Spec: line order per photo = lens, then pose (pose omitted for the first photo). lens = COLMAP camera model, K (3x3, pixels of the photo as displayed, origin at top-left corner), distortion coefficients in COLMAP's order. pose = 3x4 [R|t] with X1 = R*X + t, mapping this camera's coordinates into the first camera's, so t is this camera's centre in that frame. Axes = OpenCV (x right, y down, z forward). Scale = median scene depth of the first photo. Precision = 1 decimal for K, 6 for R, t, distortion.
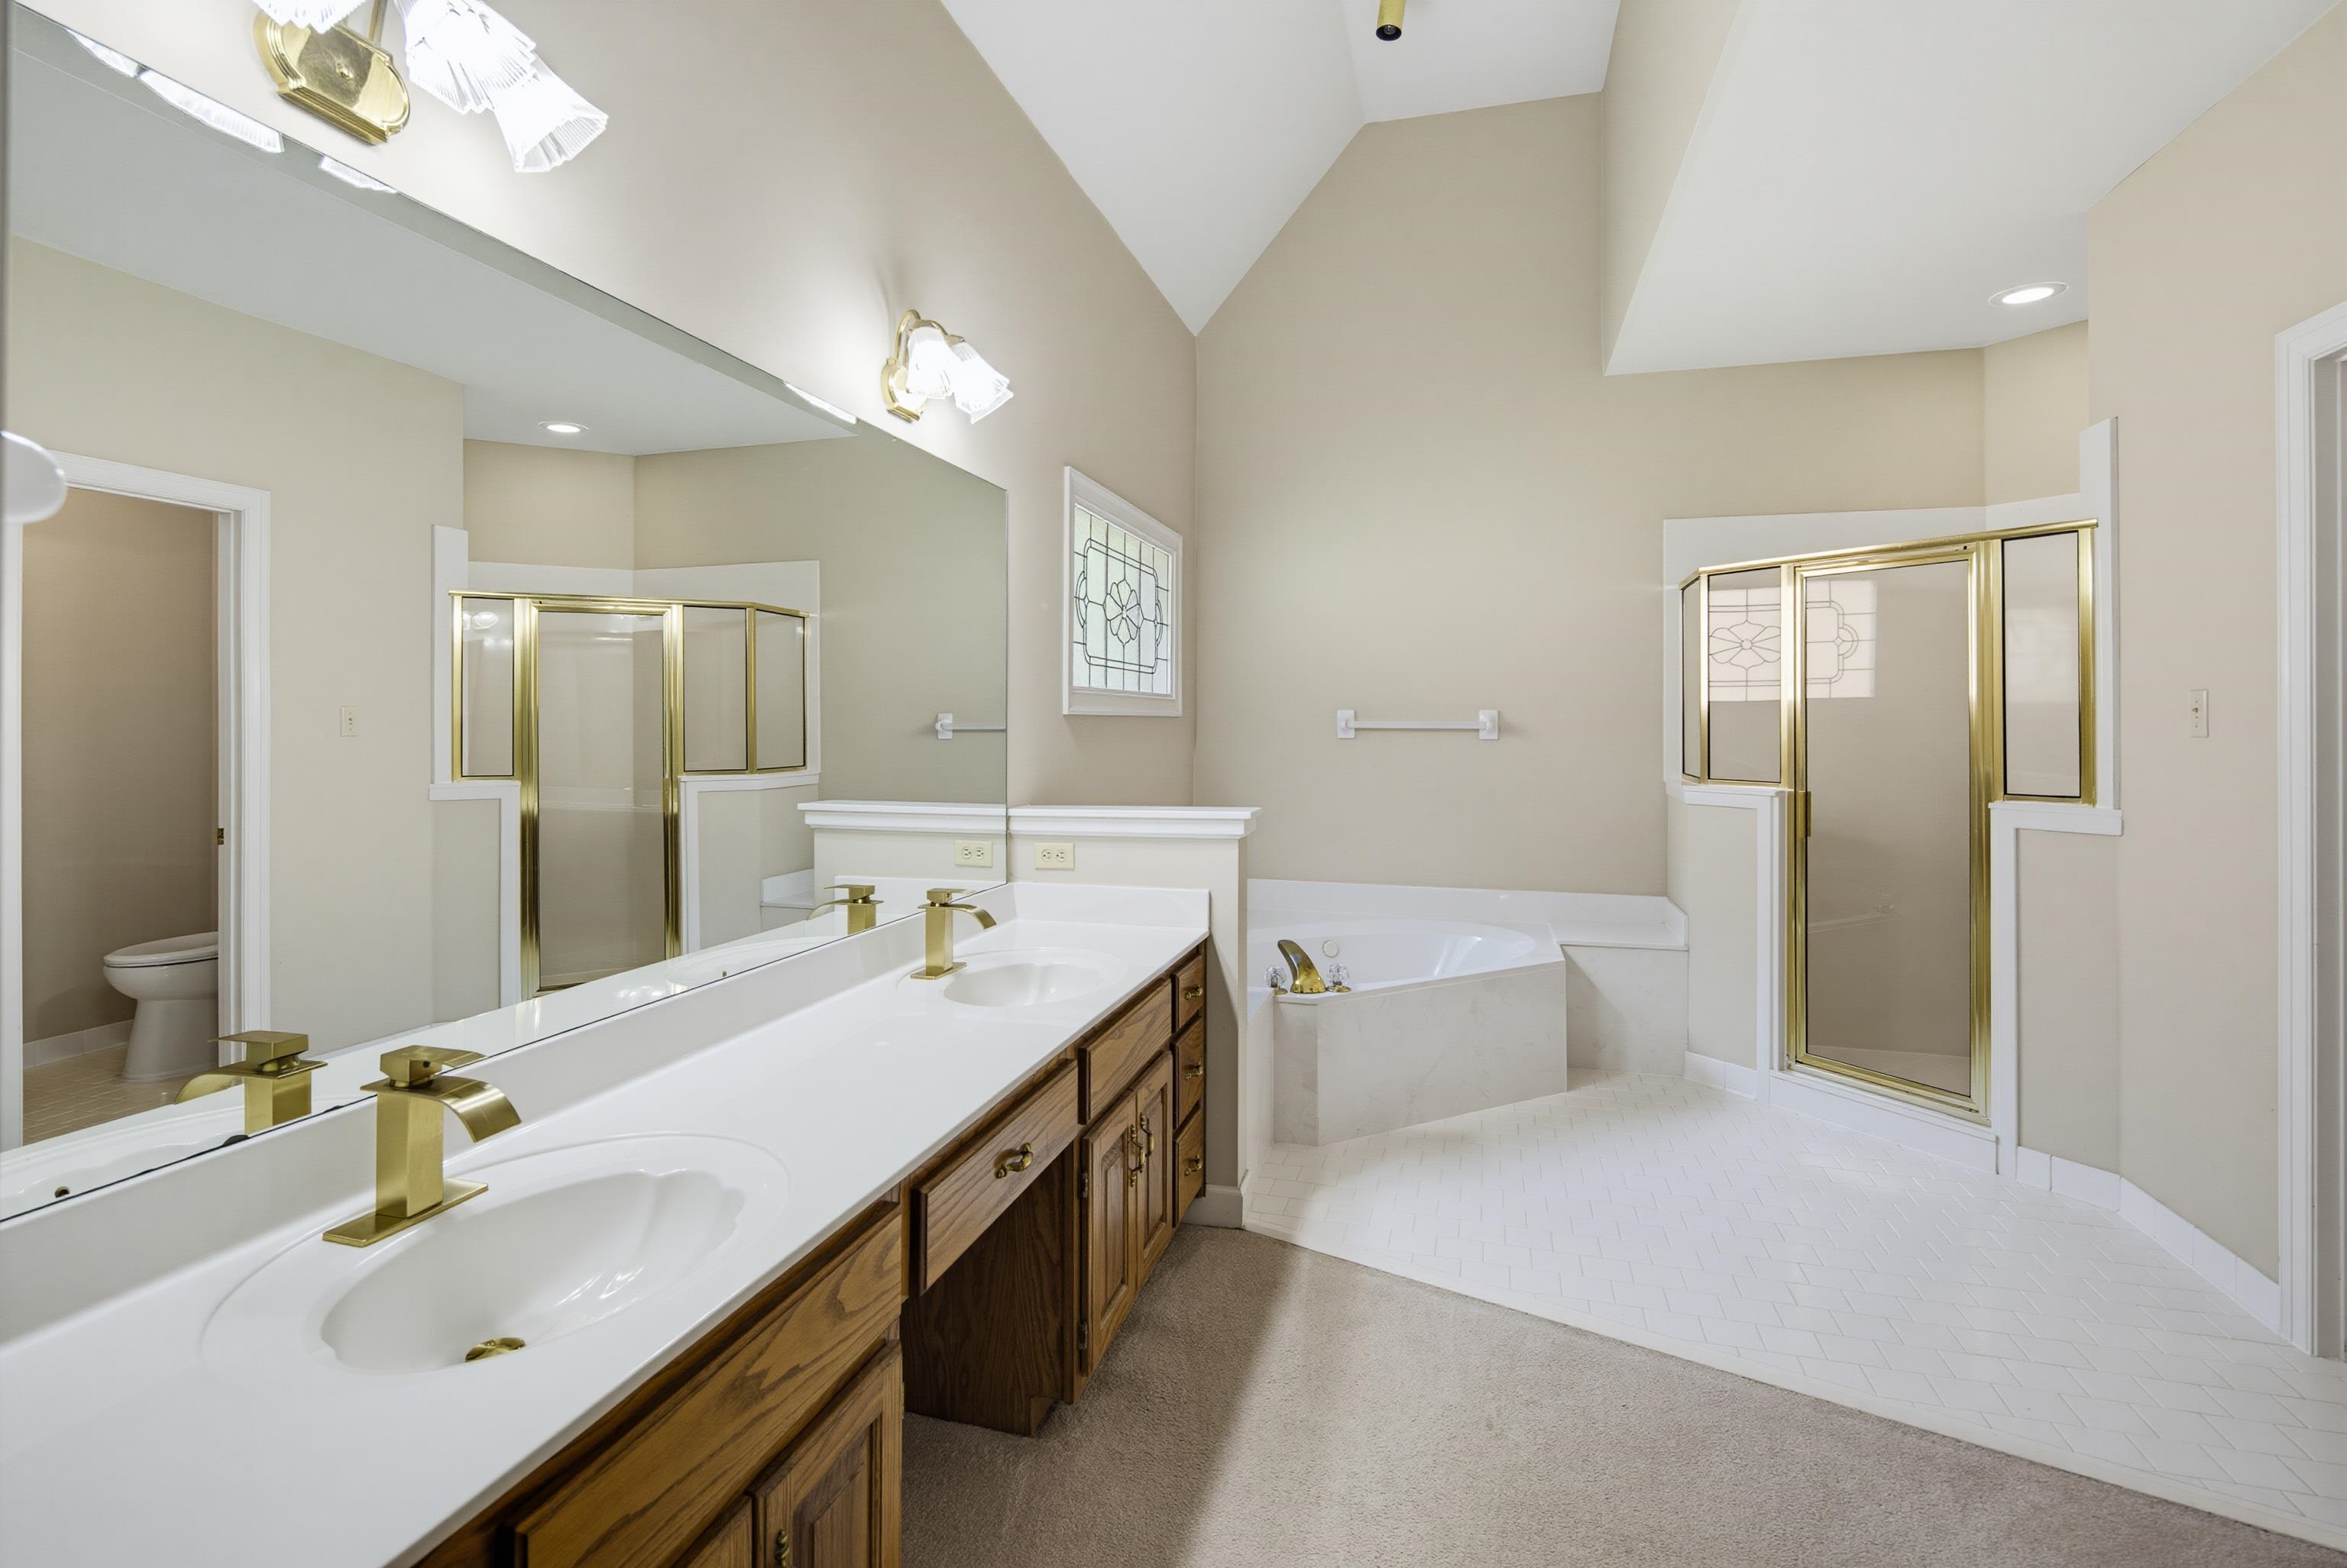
lens RADIAL K [[1121.8, 0, 1157.4], [0, 1121.8, 697.2], [0, 0, 1]] dist [-0.000243, -0.000448]
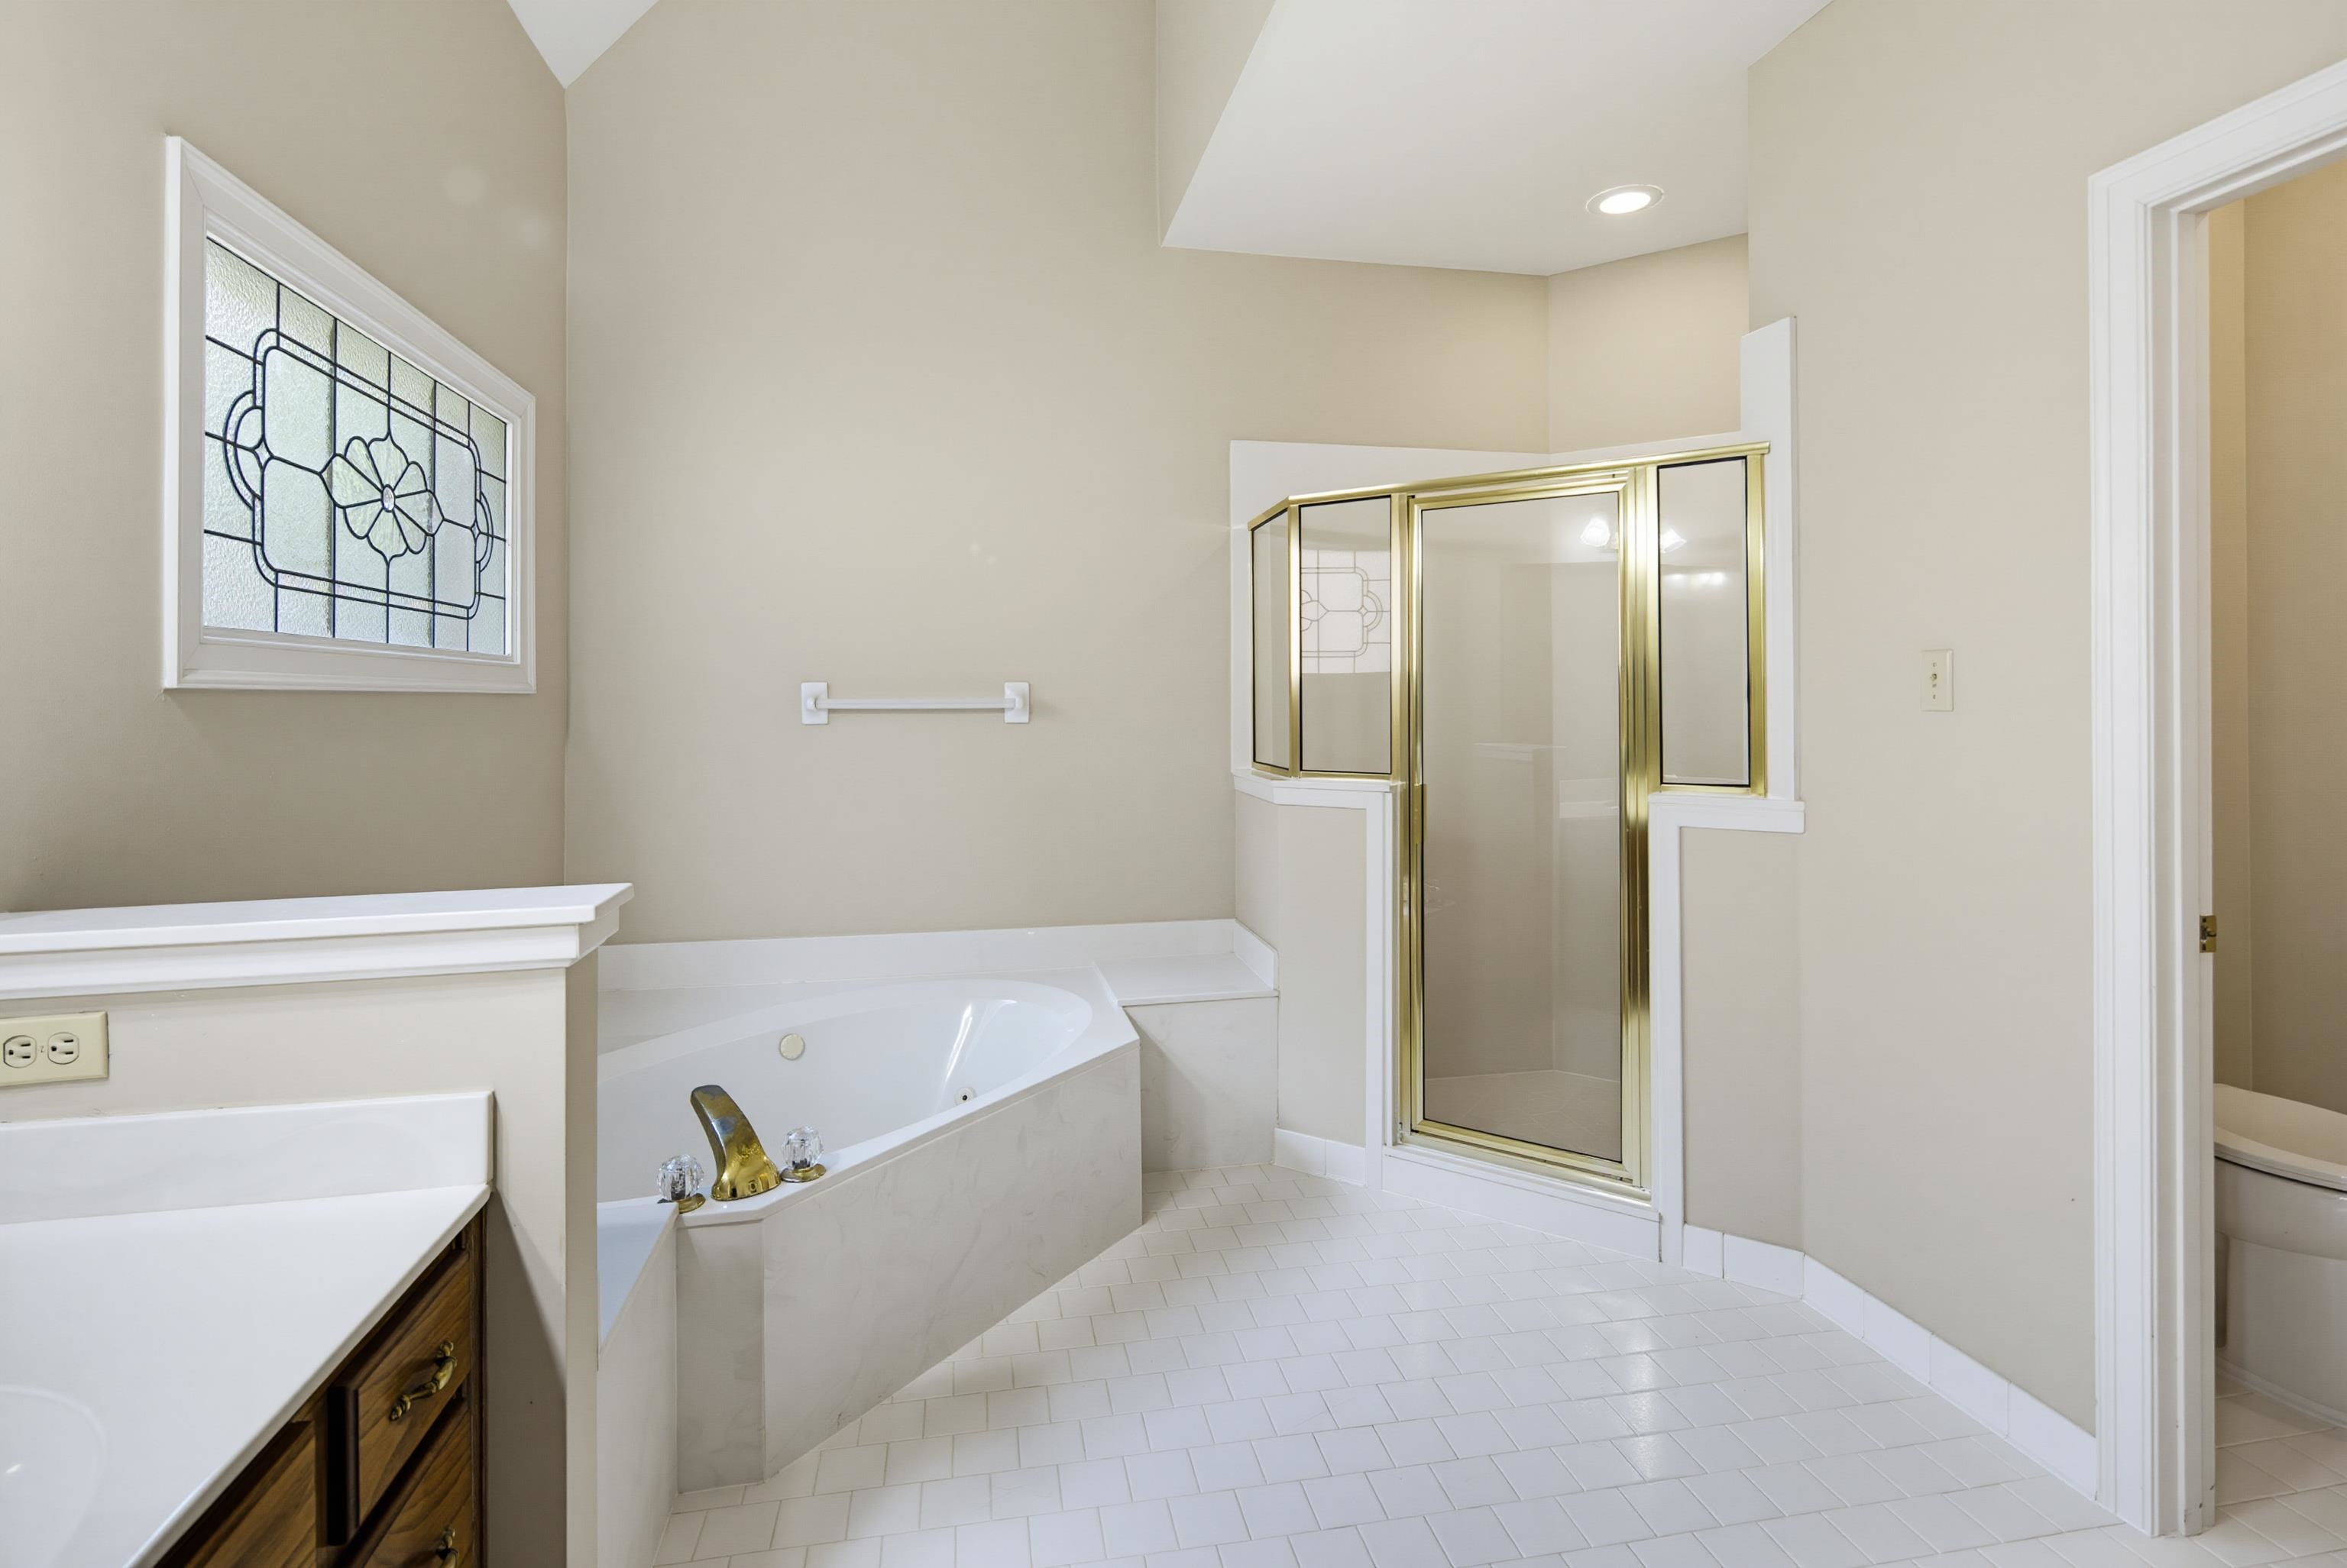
lens RADIAL K [[1121.8, 0, 1157.4], [0, 1121.8, 697.2], [0, 0, 1]] dist [-0.000243, -0.000448]
pose [[0.894252, -0.006174, 0.447521, 0.063230], [-0.002526, 0.999819, 0.018841, 0.008689], [-0.447557, -0.017978, 0.894075, 0.381456]]
